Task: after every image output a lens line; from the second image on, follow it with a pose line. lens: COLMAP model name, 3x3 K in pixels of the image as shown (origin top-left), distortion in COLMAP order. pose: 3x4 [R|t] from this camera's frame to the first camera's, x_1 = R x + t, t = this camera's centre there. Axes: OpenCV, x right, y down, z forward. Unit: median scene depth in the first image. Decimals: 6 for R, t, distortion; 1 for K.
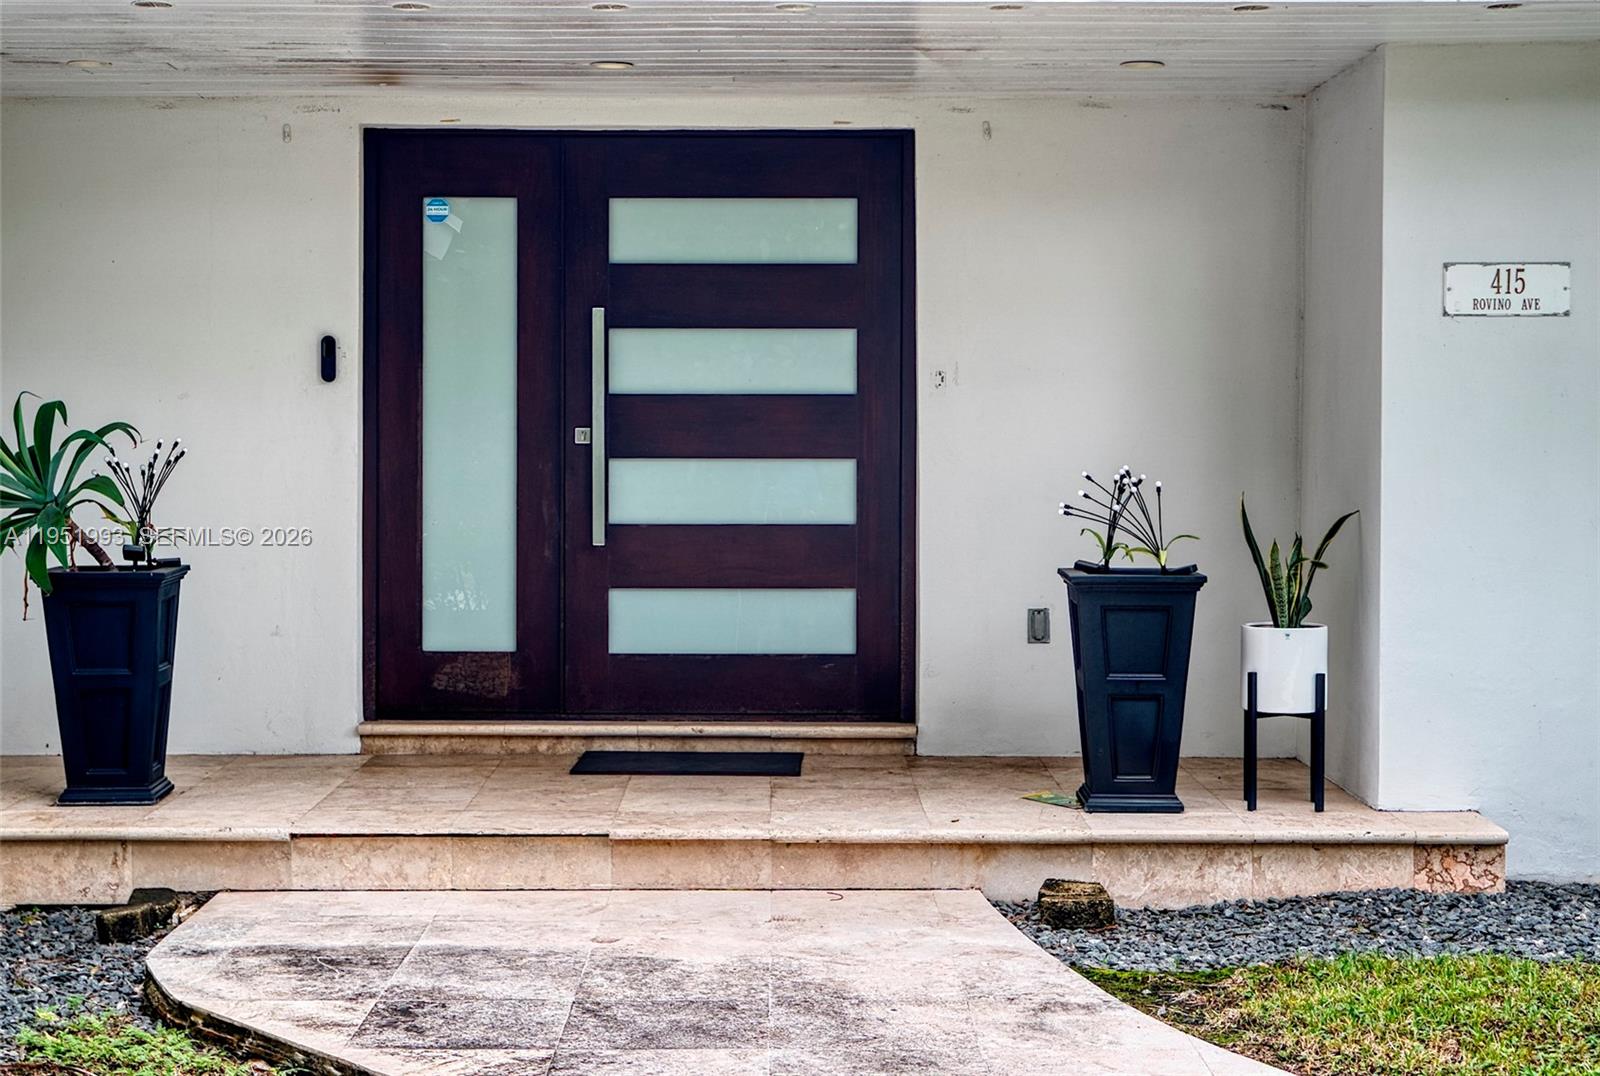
lens RADIAL K [[2405.6, 0, 800.0], [0, 2405.6, 538.0], [0, 0, 1]] dist [-0.025551, -0.028889]
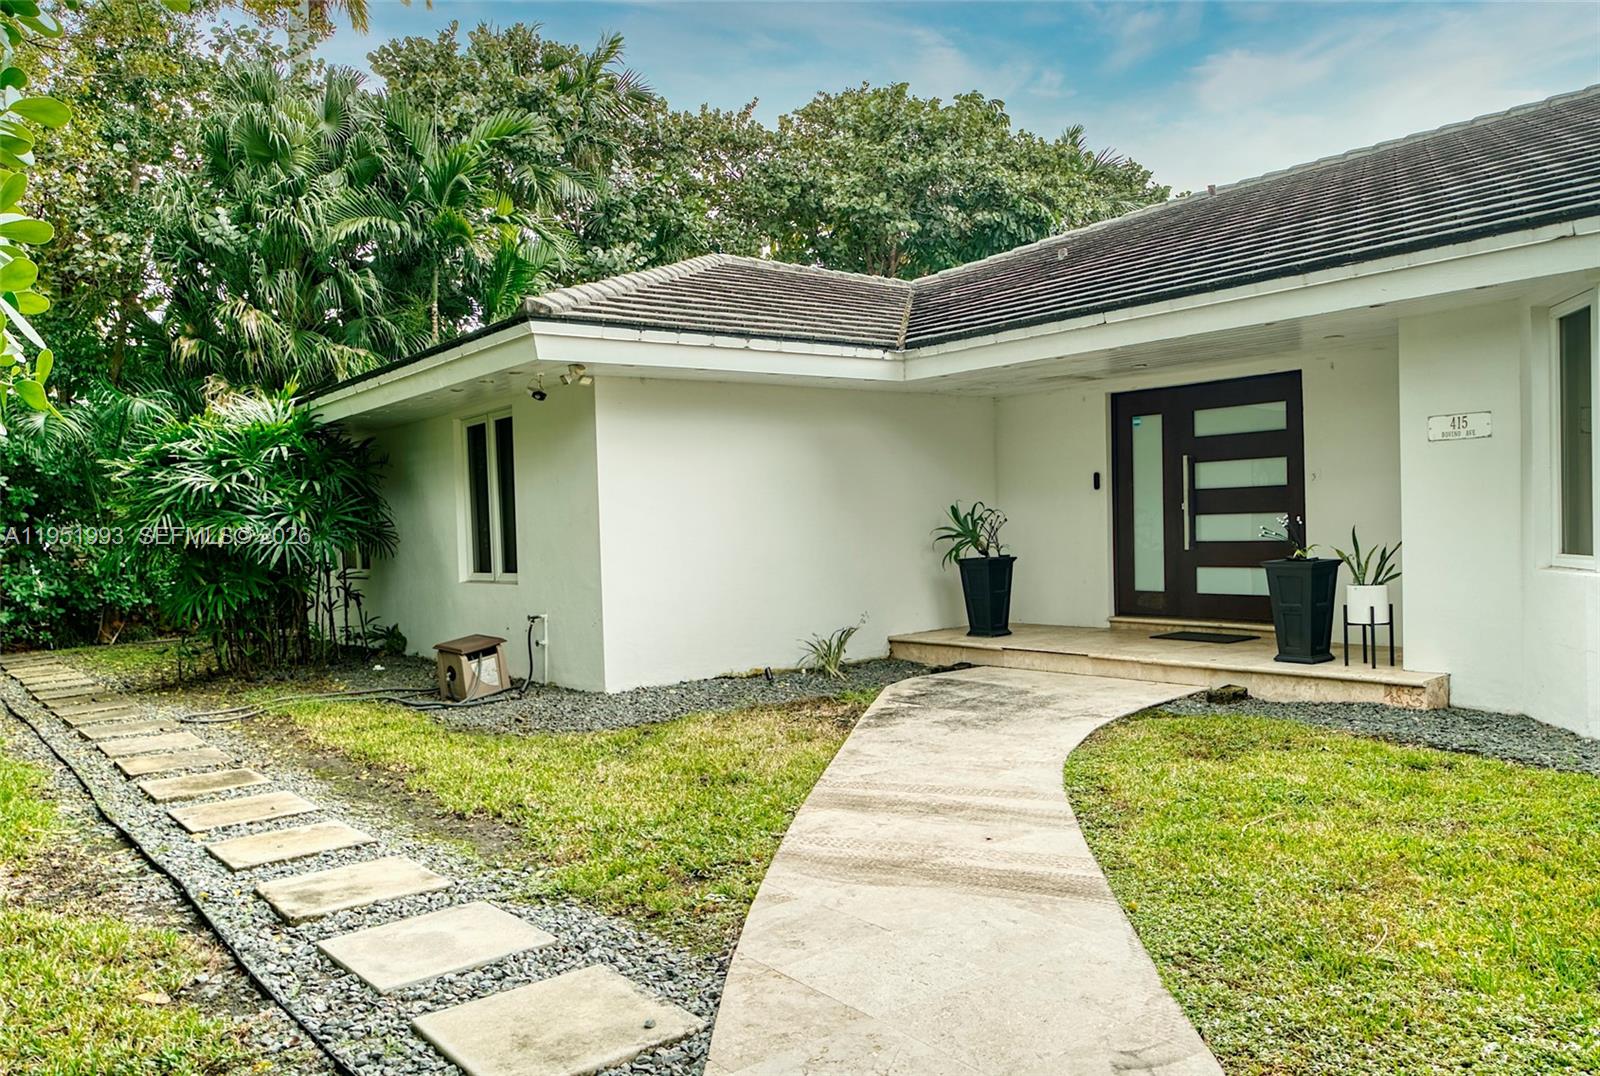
lens RADIAL K [[1169.1, 0, 800.0], [0, 1169.1, 538.0], [0, 0, 1]] dist [0.000155, -0.000039]
pose [[0.622144, -0.011762, -0.782815, 0.622190], [0.005426, 0.999928, -0.010711, 0.001611], [0.782884, 0.002416, 0.622163, -0.076349]]
